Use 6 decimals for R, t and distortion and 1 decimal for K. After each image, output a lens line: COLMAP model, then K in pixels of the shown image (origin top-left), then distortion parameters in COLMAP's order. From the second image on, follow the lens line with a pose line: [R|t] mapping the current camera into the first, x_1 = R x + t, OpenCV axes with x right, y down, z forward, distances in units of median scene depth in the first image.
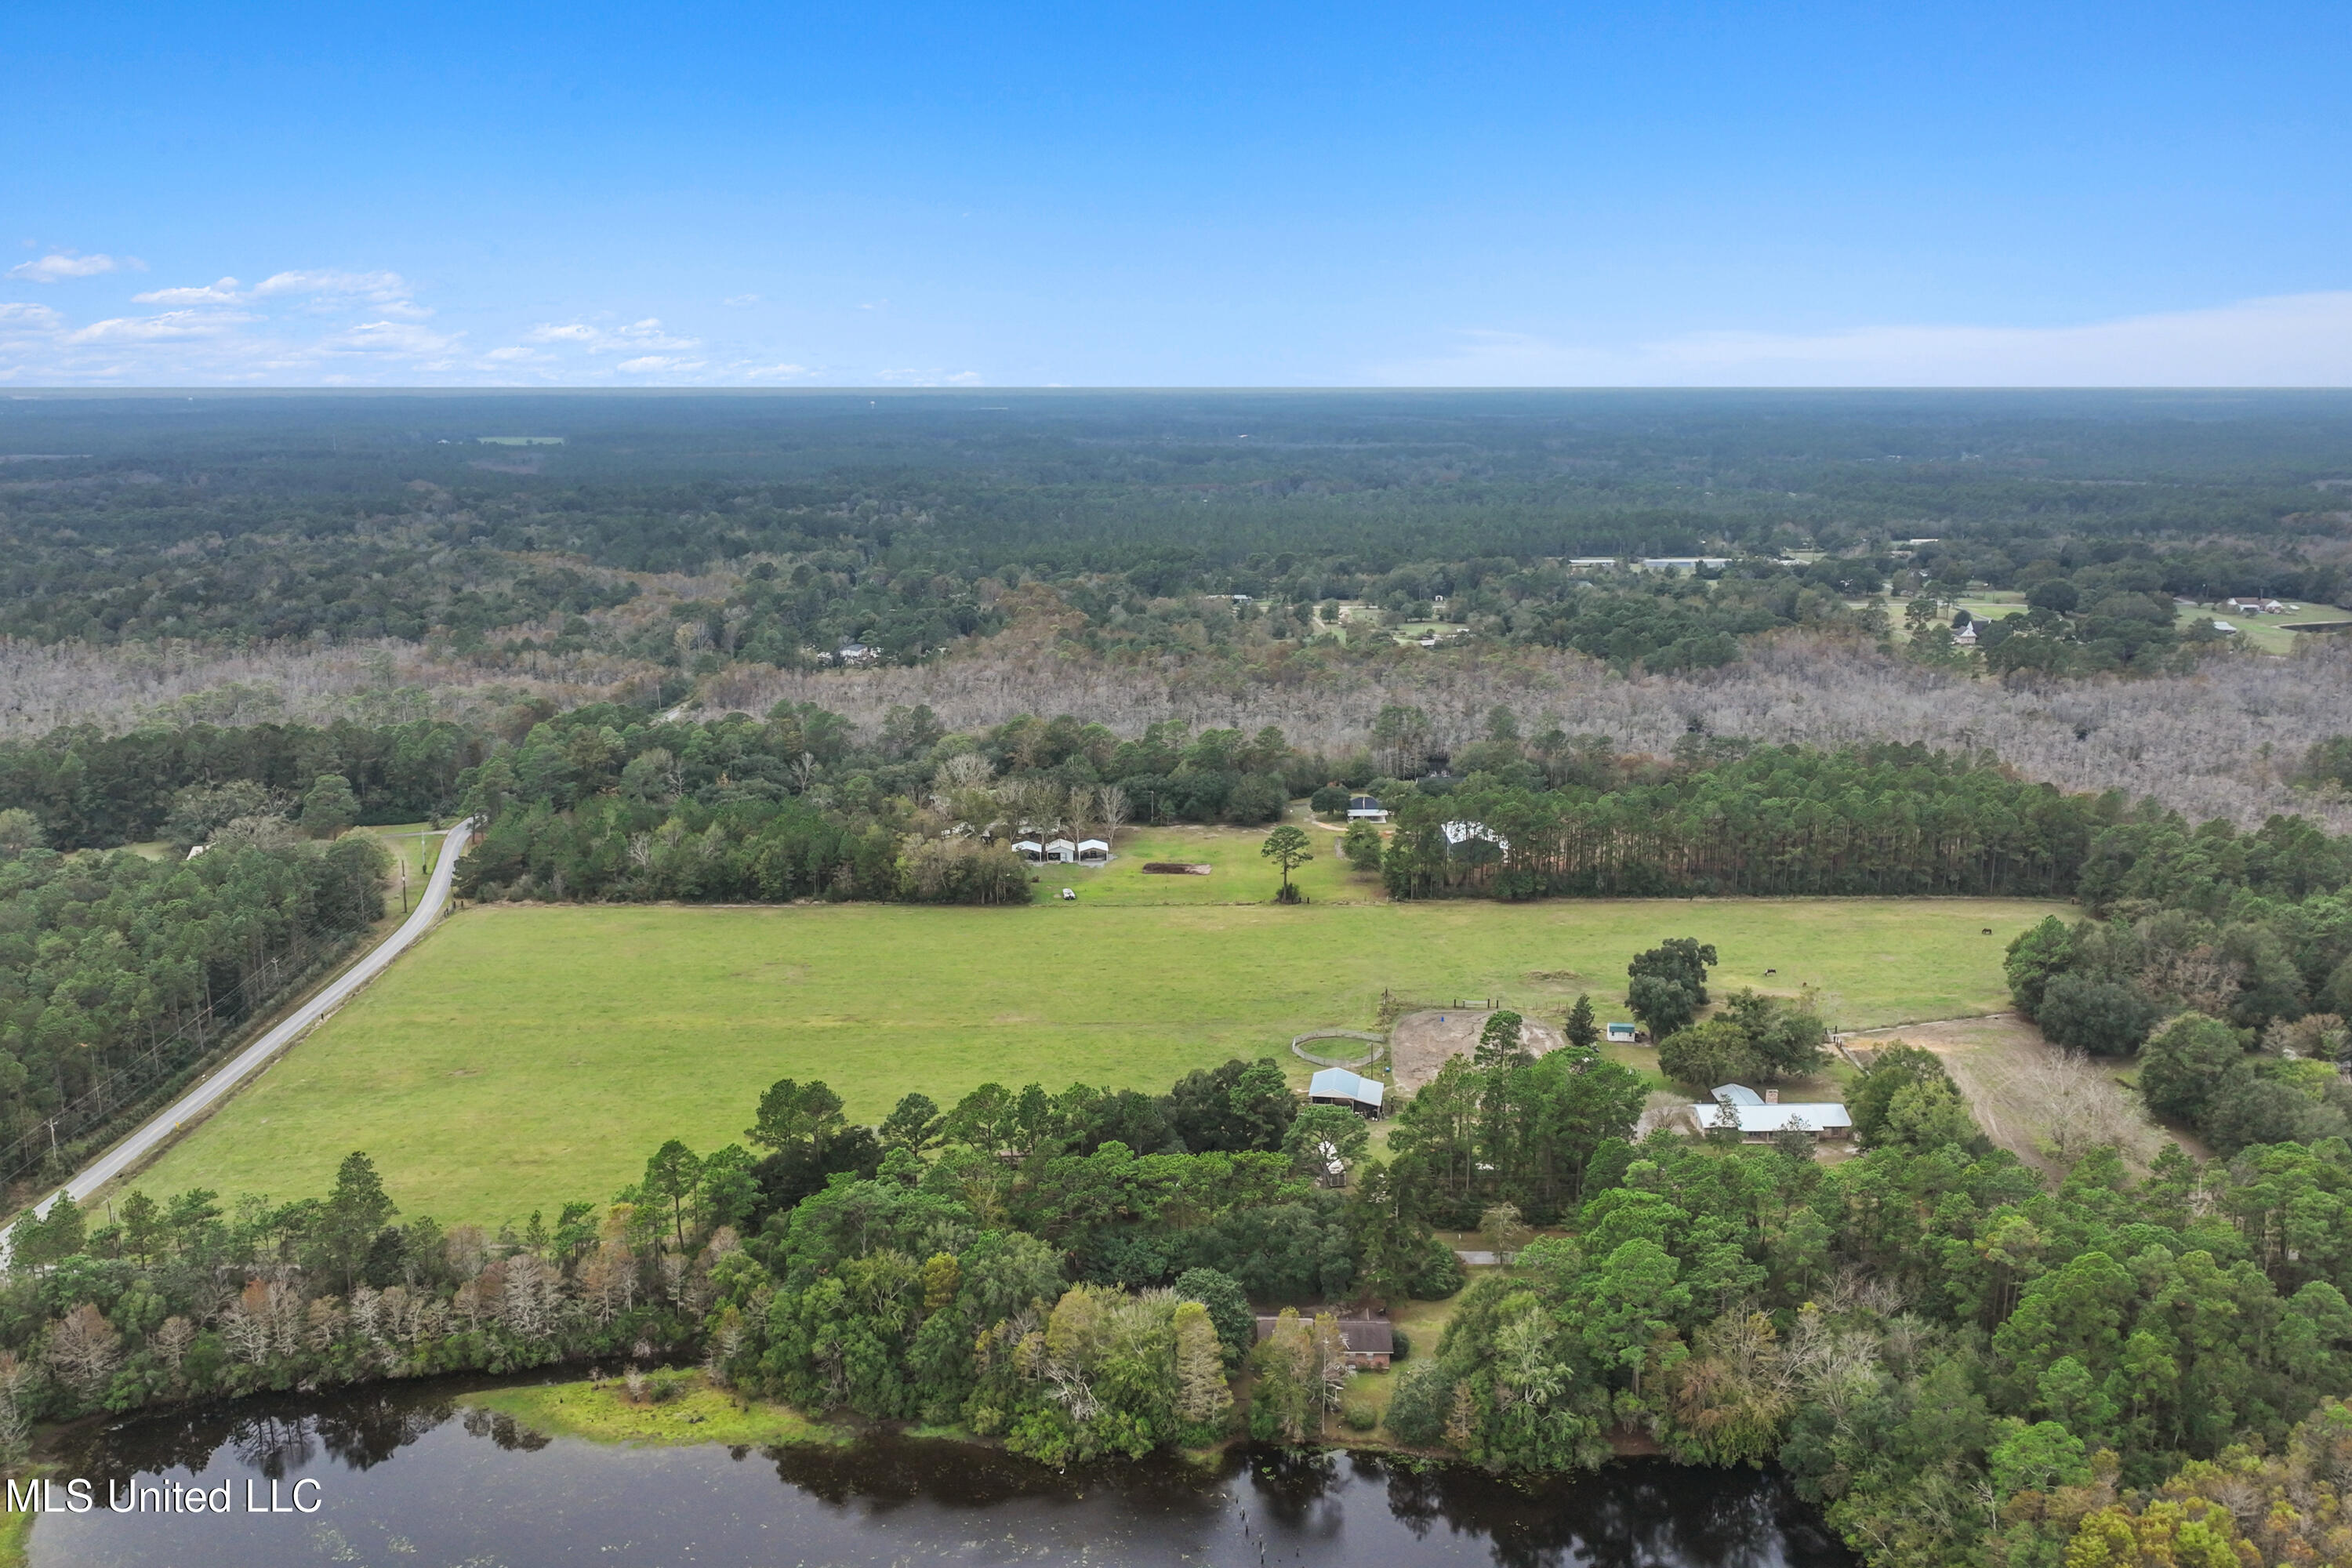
lens RADIAL K [[1954.1, 0, 1174.1], [0, 1954.1, 787.6], [0, 0, 1]] dist [0.013350, -0.016644]
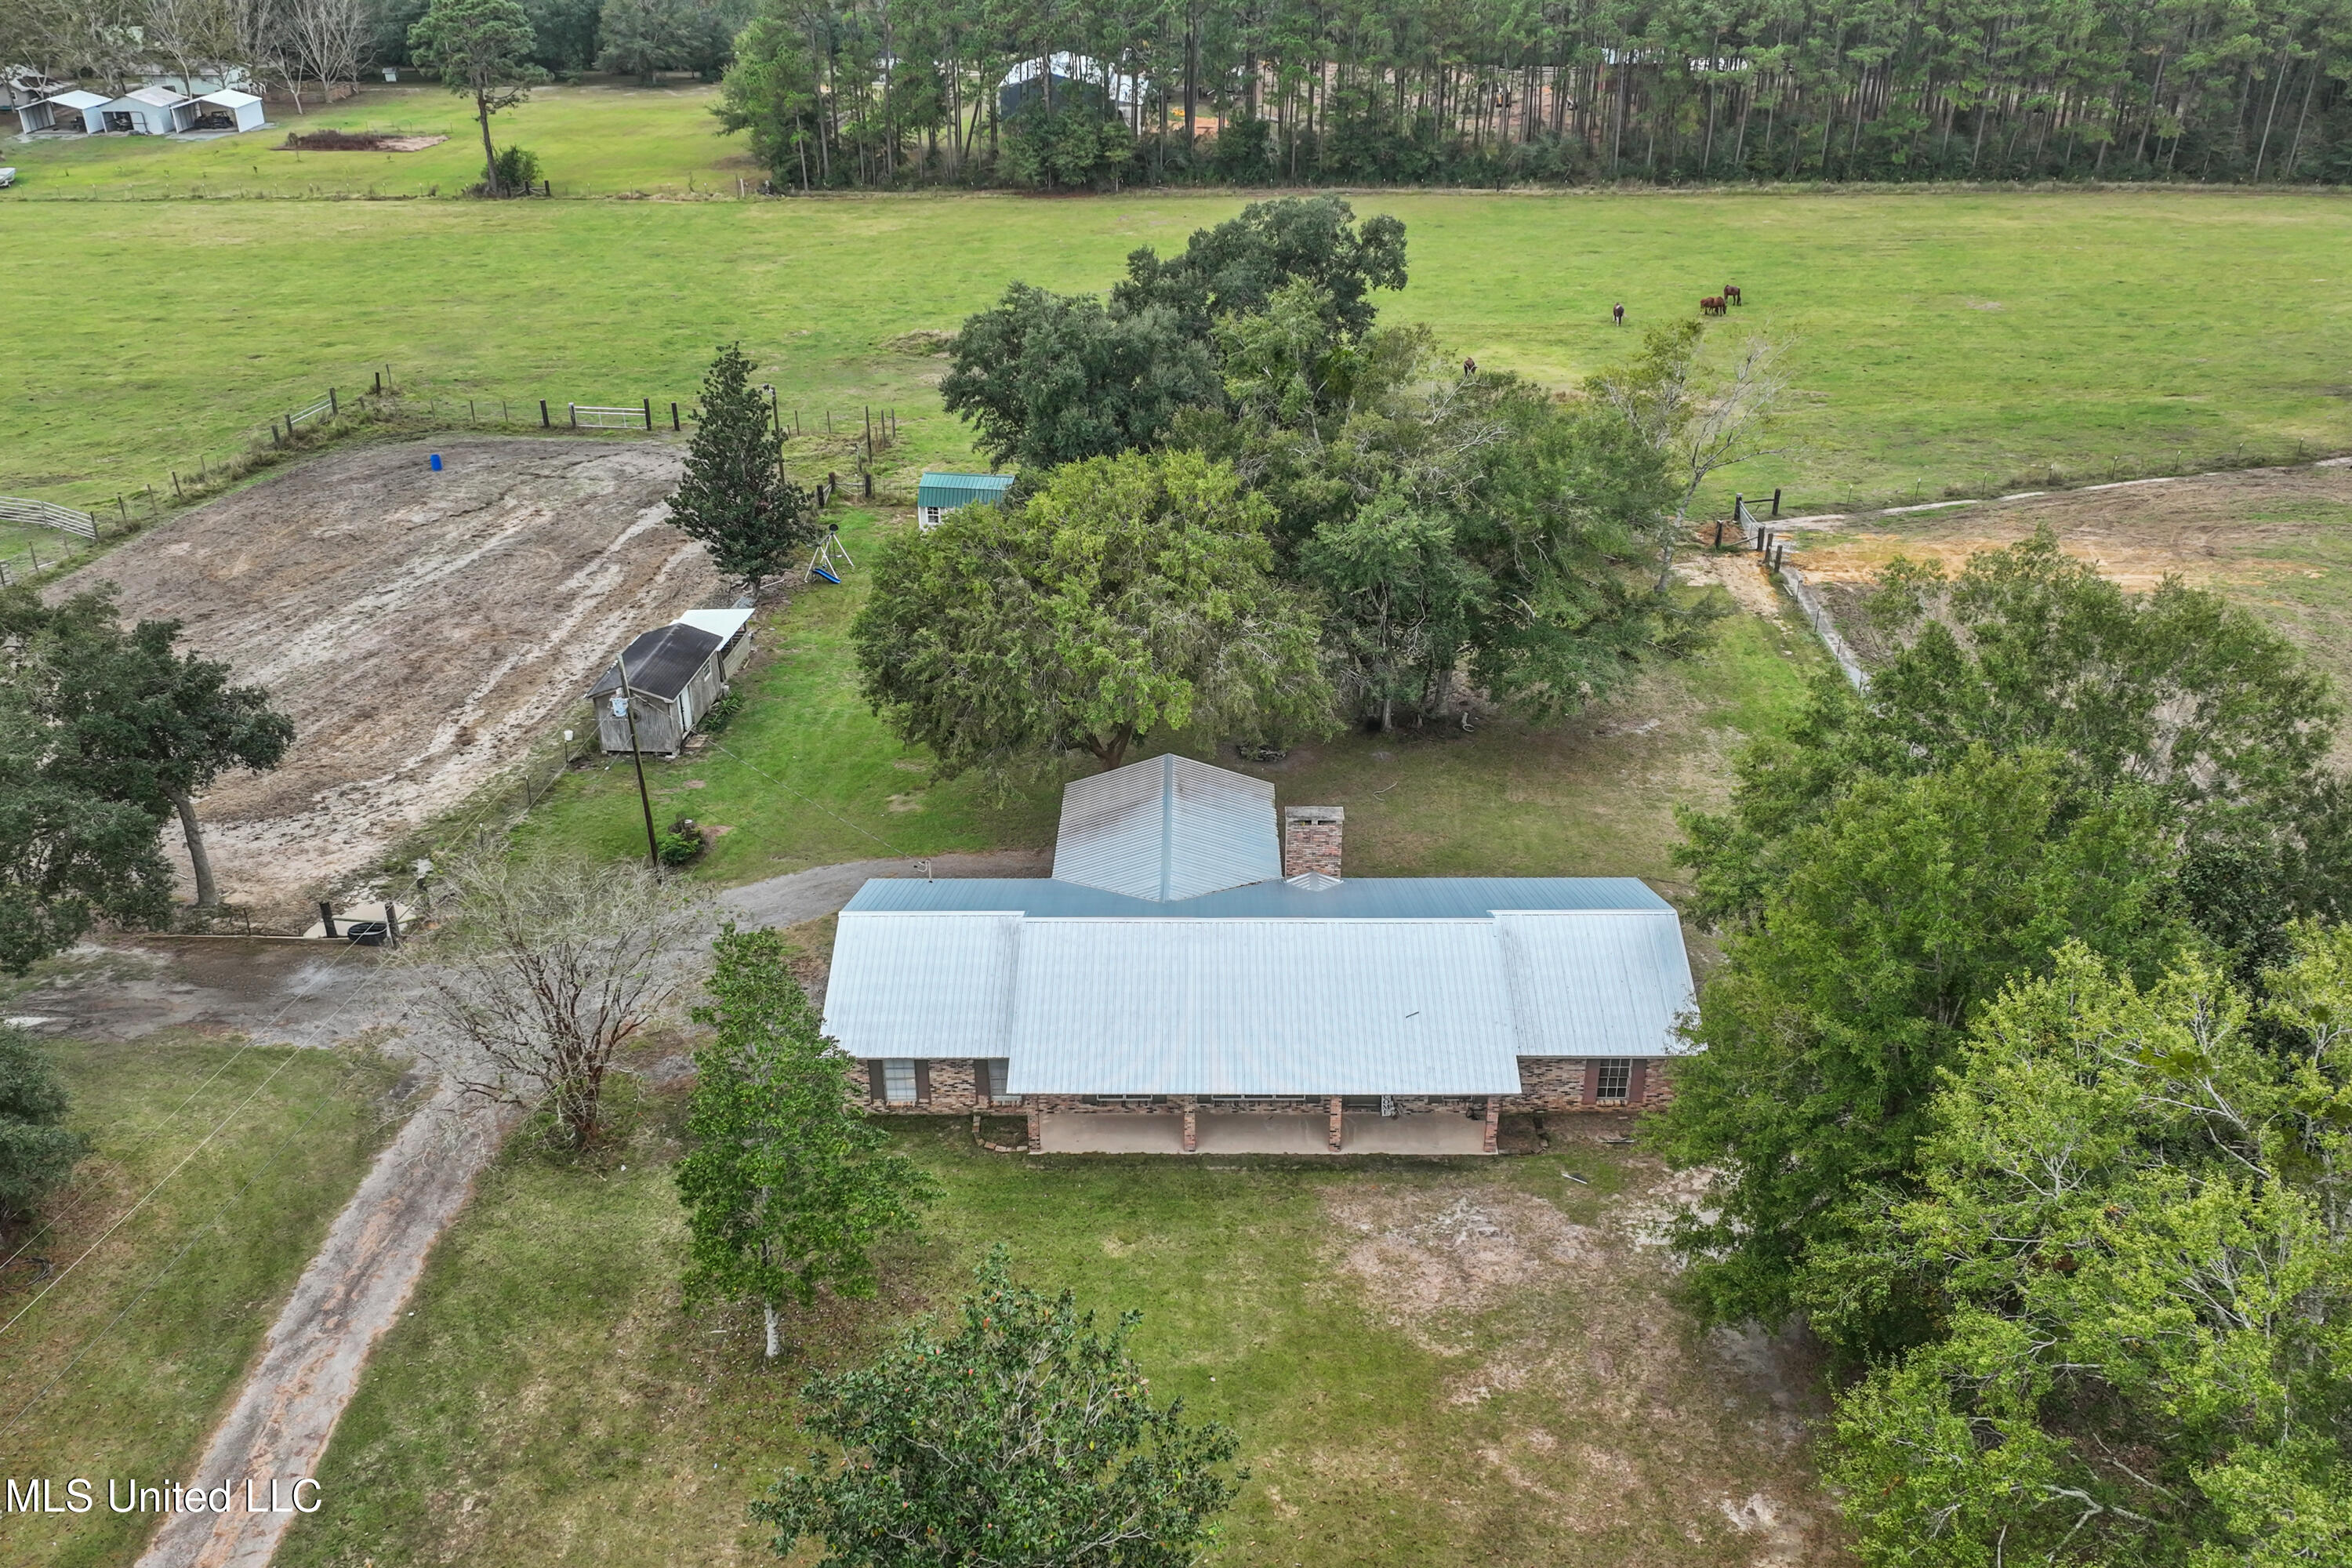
lens RADIAL K [[1954.1, 0, 1181.1], [0, 1954.1, 785.1], [0, 0, 1]] dist [0.013350, -0.016644]
pose [[0.999679, 0.010123, -0.023236, 0.259888], [-0.003939, 0.967688, 0.252120, 0.092413], [0.025037, -0.251948, 0.967417, 0.718225]]
